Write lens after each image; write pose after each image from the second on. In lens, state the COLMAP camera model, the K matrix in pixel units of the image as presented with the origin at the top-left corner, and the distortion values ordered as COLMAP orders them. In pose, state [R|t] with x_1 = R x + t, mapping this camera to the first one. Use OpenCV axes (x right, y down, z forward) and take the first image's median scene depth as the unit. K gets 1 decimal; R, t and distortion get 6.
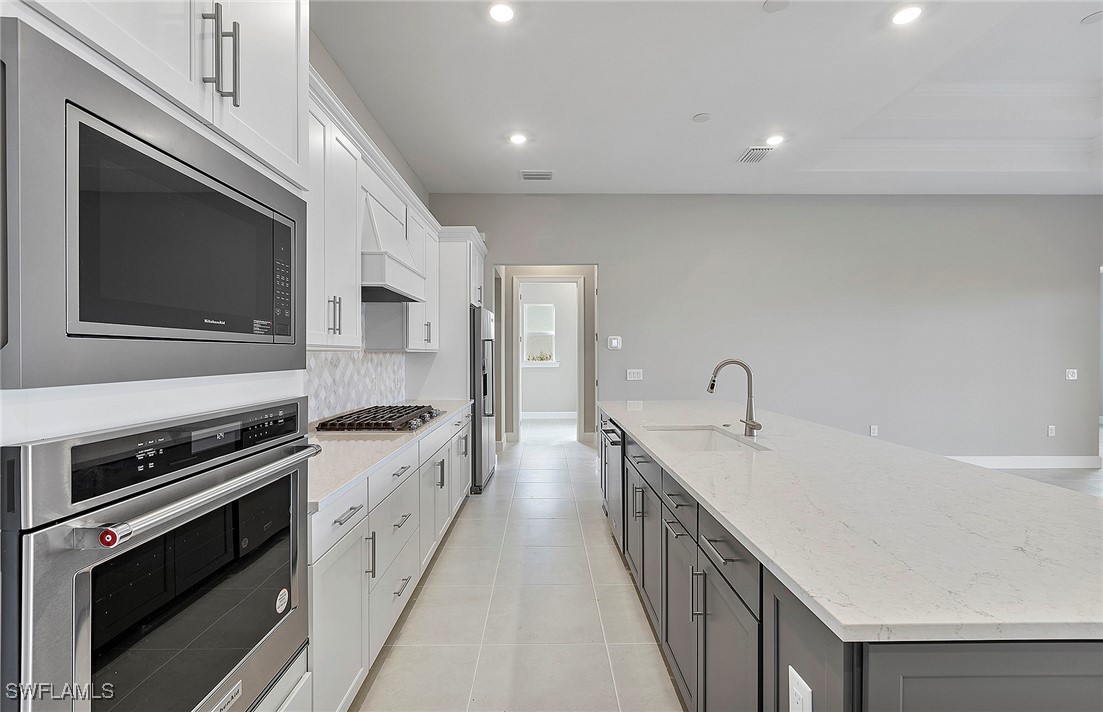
lens RADIAL K [[498.5, 0, 551.5], [0, 498.5, 356.0], [0, 0, 1]] dist [0.001358, -0.000121]
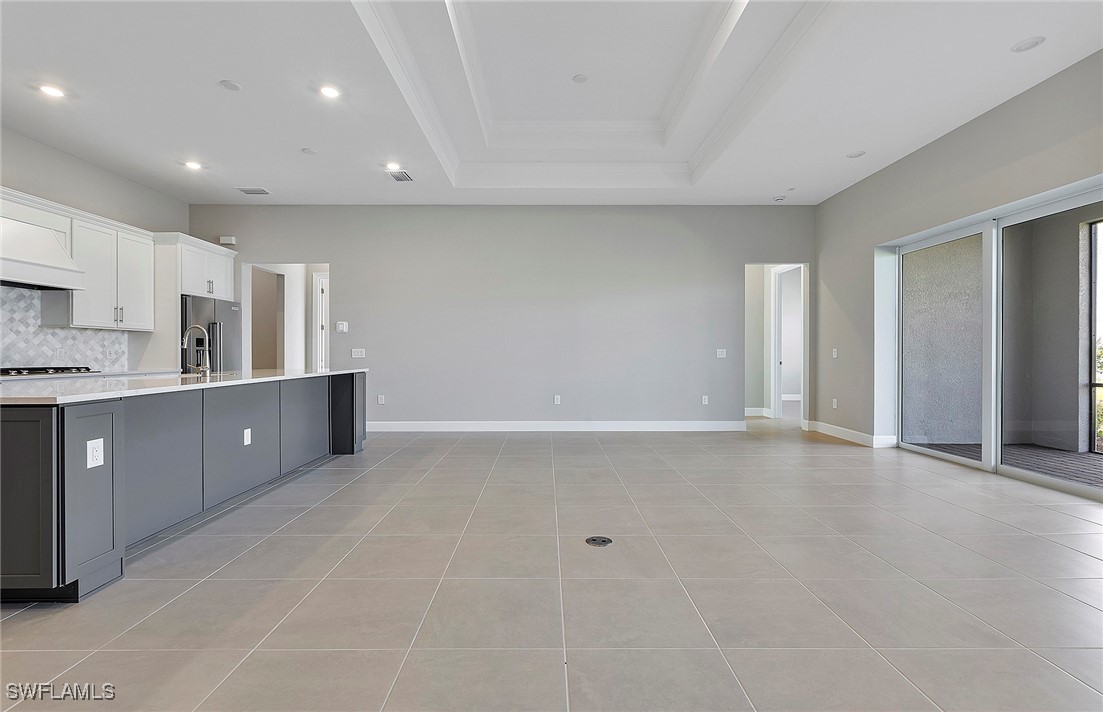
lens RADIAL K [[498.5, 0, 551.5], [0, 498.5, 356.0], [0, 0, 1]] dist [0.001358, -0.000121]
pose [[0.999992, 0.000449, -0.003916, 0.702295], [-0.000446, 1.000000, 0.000726, 0.047079], [0.003917, -0.000724, 0.999992, -0.236623]]
